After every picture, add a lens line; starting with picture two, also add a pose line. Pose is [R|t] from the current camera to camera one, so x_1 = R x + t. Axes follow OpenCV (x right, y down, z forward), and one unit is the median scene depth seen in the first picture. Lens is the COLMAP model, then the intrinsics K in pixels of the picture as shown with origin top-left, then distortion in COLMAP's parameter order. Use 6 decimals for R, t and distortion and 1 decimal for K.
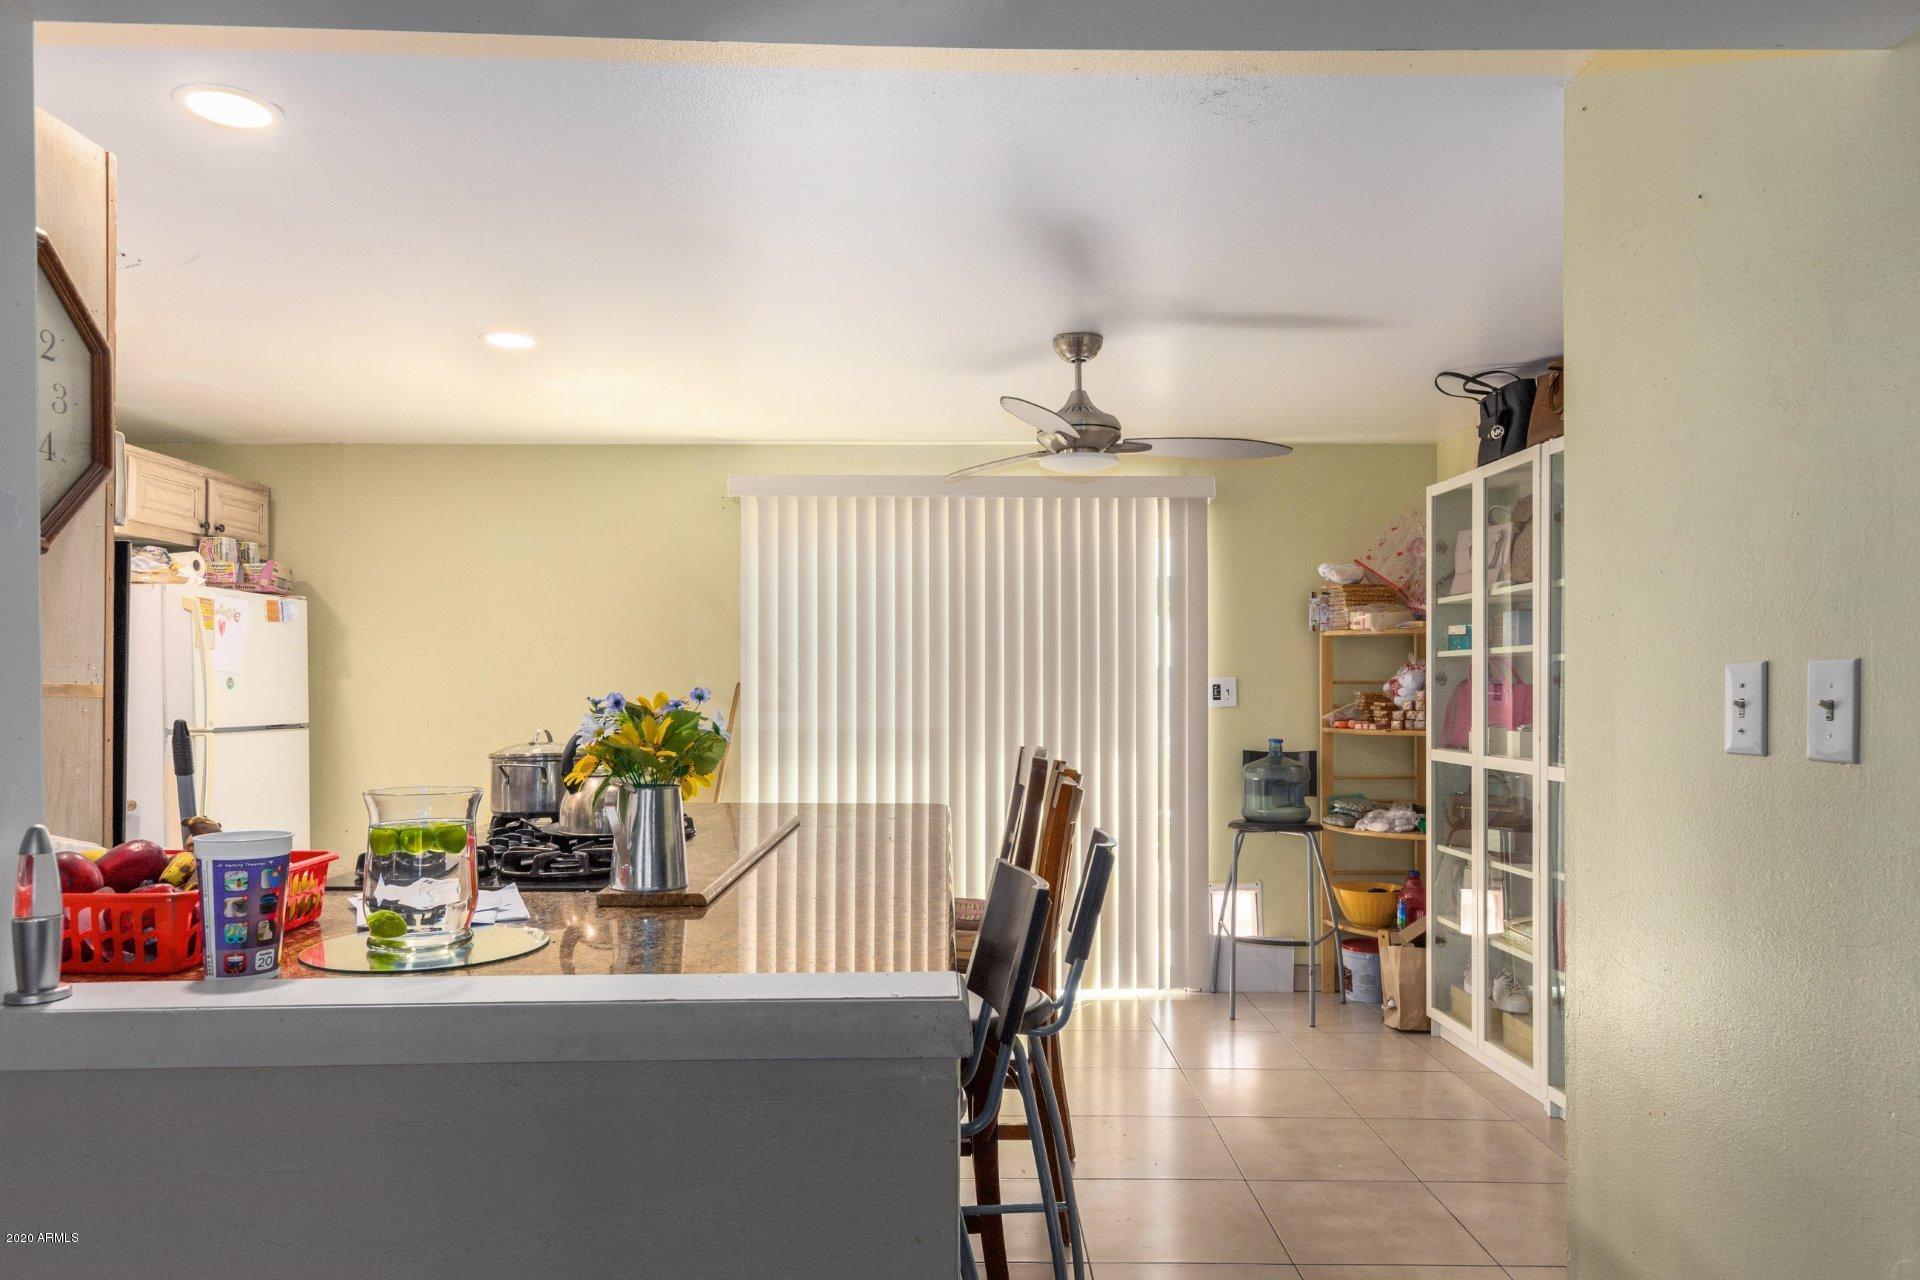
lens RADIAL K [[1105.3, 0, 975.3], [0, 1105.3, 659.7], [0, 0, 1]] dist [-0.005211, 0.002092]
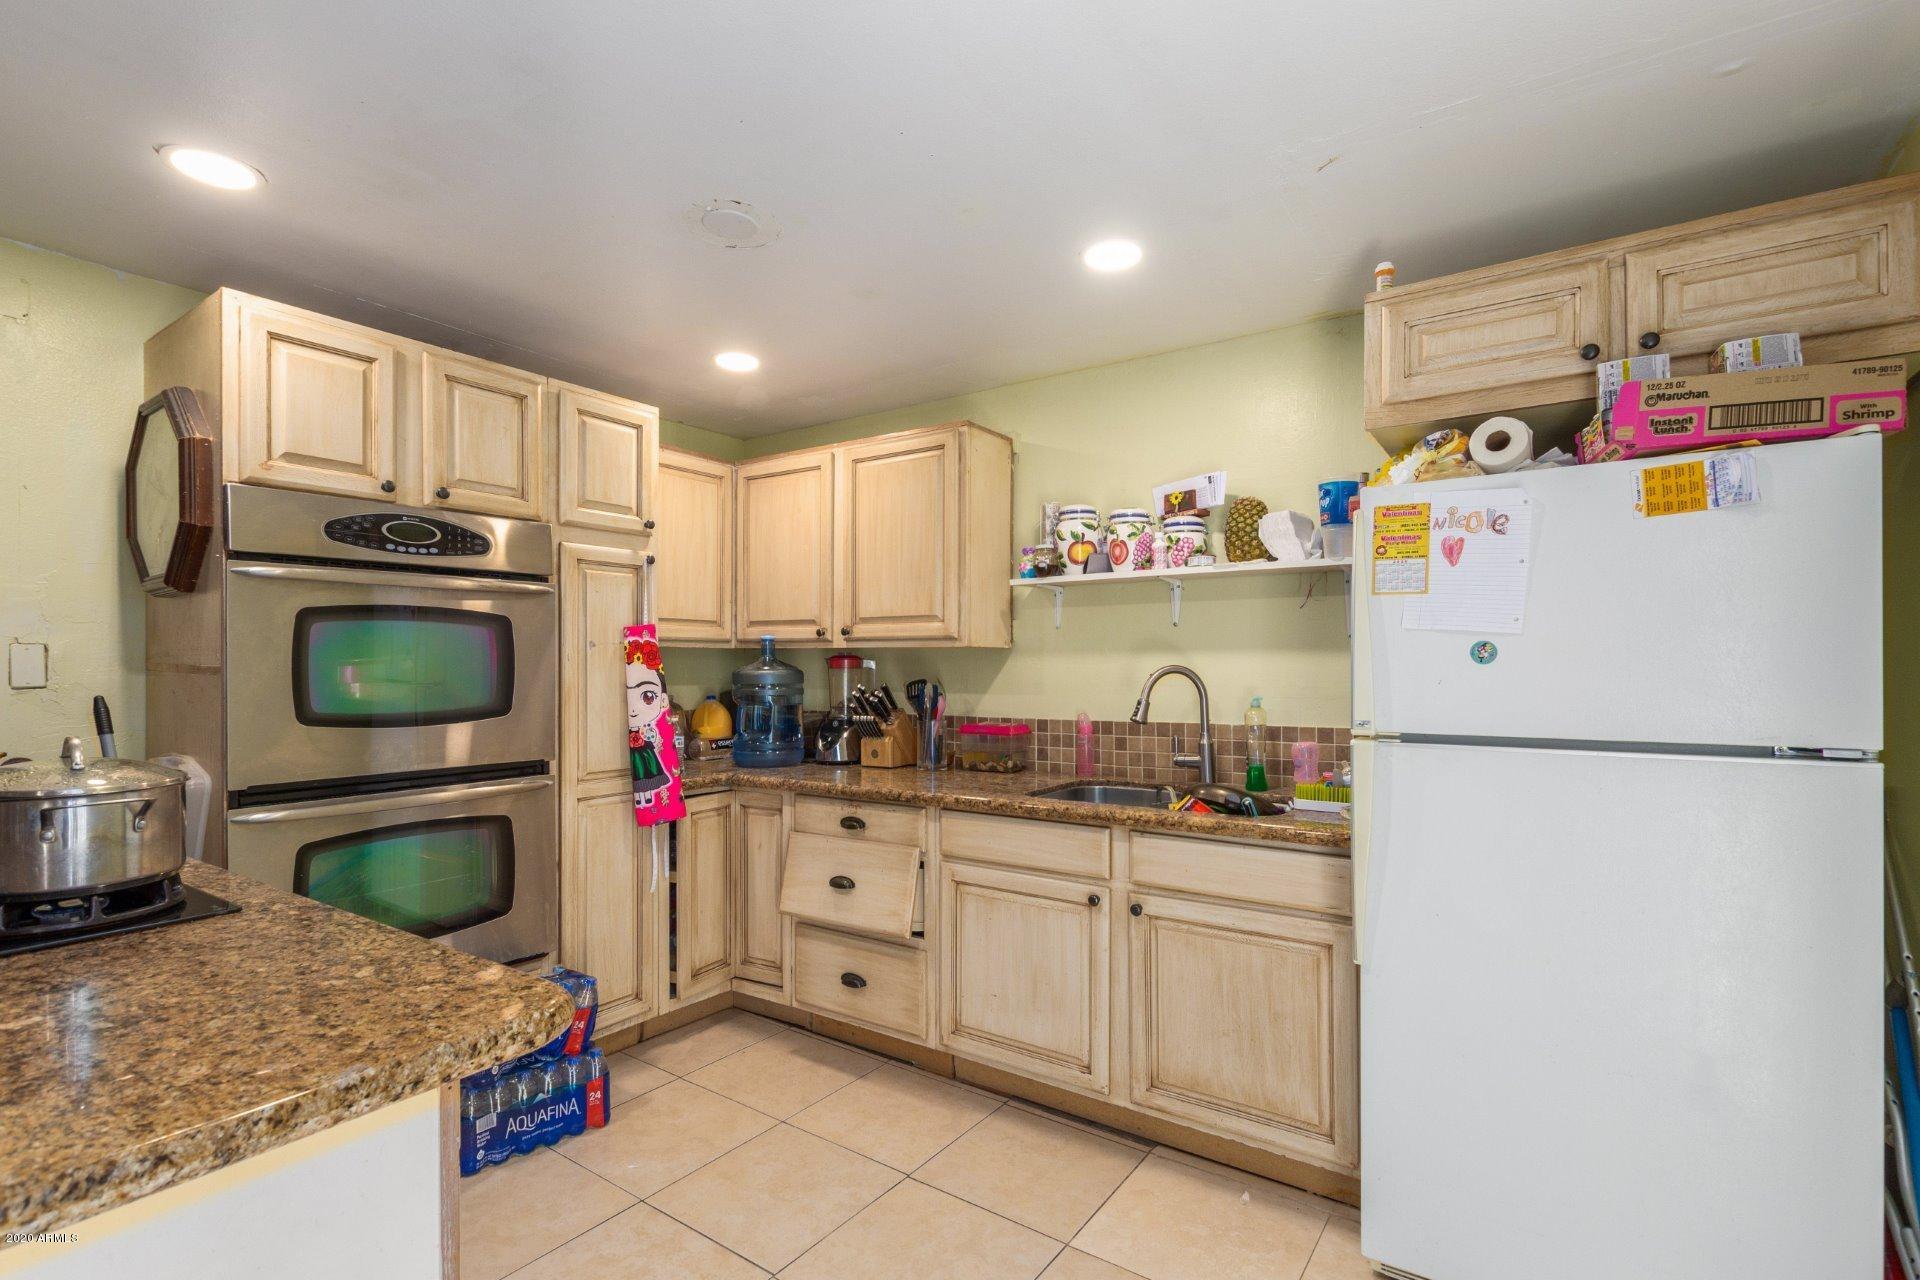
lens RADIAL K [[870.0, 0, 985.8], [0, 870.0, 662.3], [0, 0, 1]] dist [0.000220, -0.001496]
pose [[-0.581801, 0.000592, -0.813331, -0.212032], [0.026410, 0.999486, -0.018165, 0.028667], [0.812902, -0.032048, -0.581518, 1.111349]]
